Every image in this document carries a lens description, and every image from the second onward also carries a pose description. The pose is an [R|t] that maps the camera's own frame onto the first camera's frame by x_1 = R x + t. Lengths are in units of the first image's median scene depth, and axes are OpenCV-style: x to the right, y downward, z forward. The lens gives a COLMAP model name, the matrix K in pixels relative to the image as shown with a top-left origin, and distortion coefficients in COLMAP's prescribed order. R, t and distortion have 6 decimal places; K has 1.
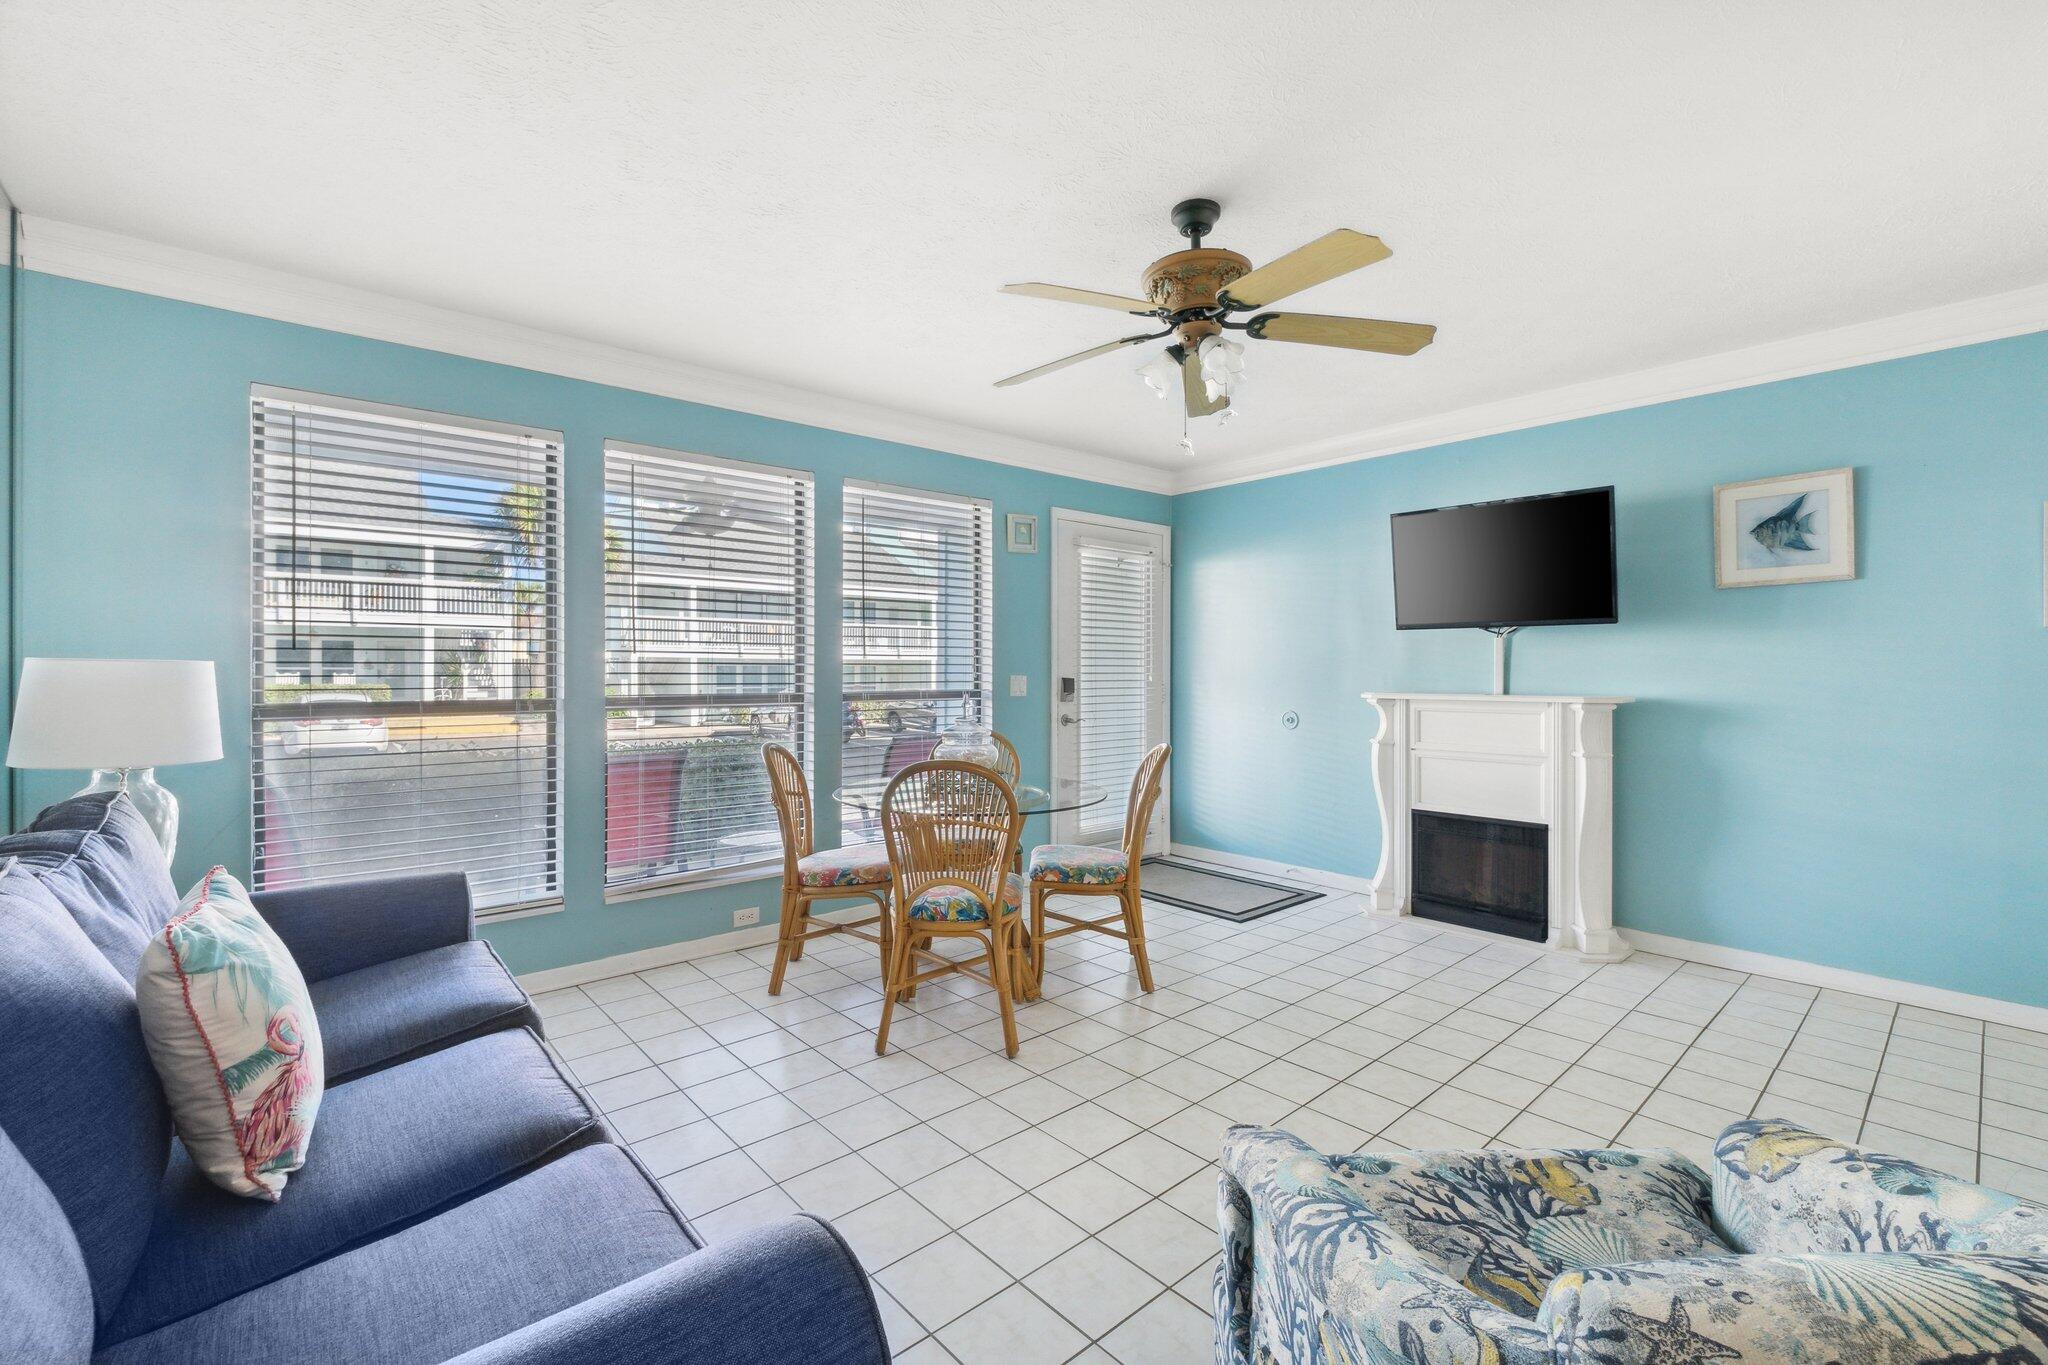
lens RADIAL K [[884.7, 0, 1018.0], [0, 884.7, 672.6], [0, 0, 1]] dist [-0.000964, -0.000273]
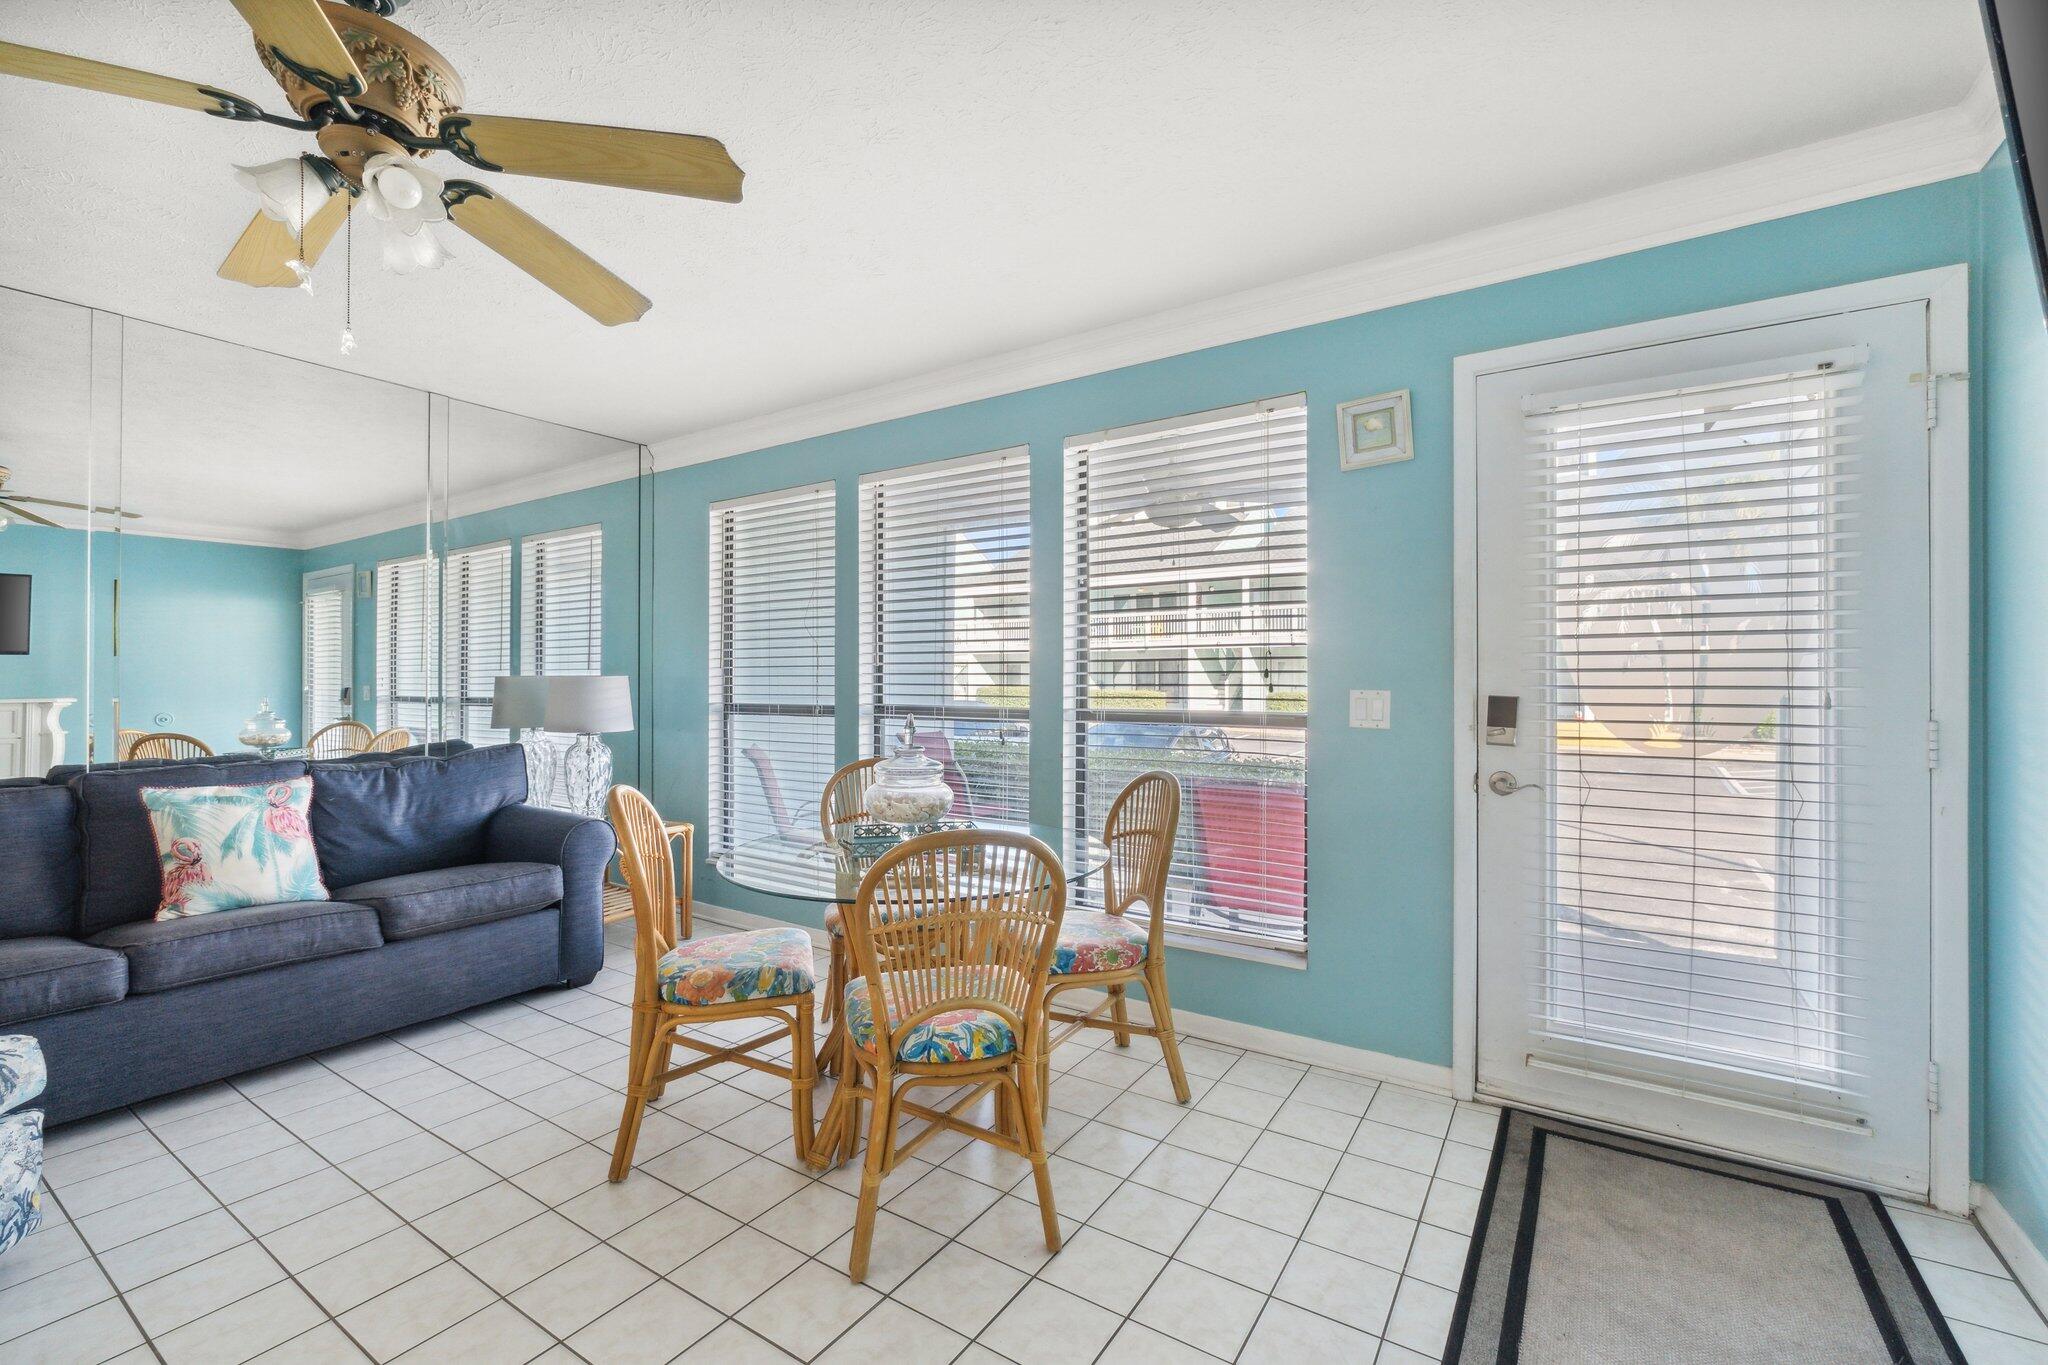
lens RADIAL K [[870.5, 0, 1030.5], [0, 870.5, 677.9], [0, 0, 1]] dist [-0.012655, 0.000848]
pose [[0.273347, -0.009517, -0.961868, 0.468014], [0.001368, 0.999954, -0.009506, 0.000467], [0.961915, 0.001283, 0.273347, 0.657961]]
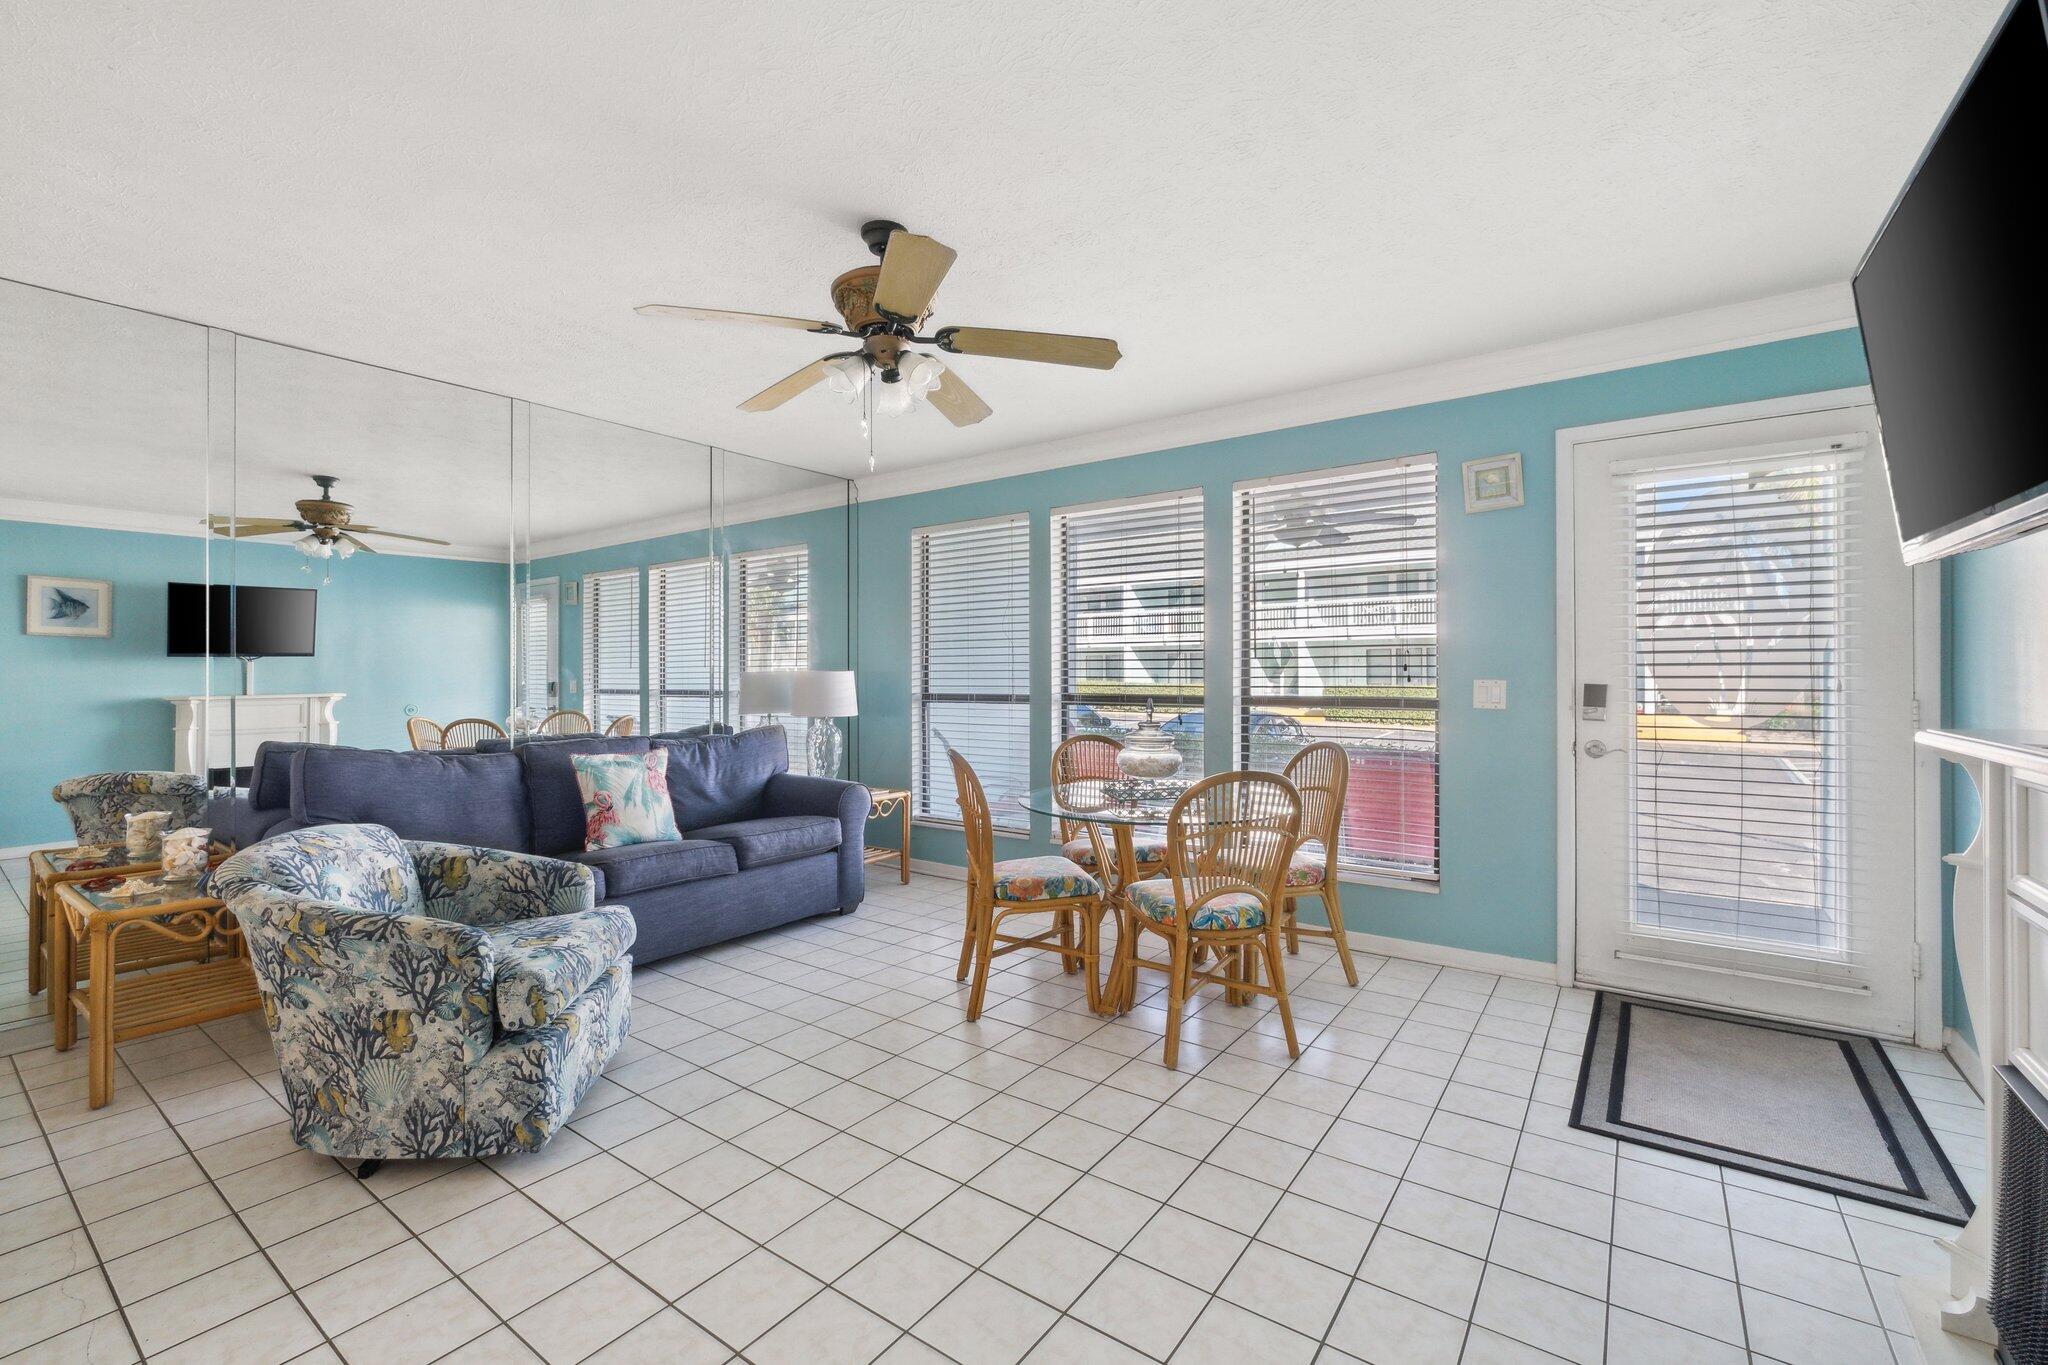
lens RADIAL K [[867.8, 0, 1033.6], [0, 867.8, 672.1], [0, 0, 1]] dist [-0.011307, -0.000711]
pose [[0.229117, -0.010220, -0.973345, 0.612371], [0.004233, 0.999946, -0.009503, 0.001921], [0.973390, -0.001943, 0.229148, 0.480186]]
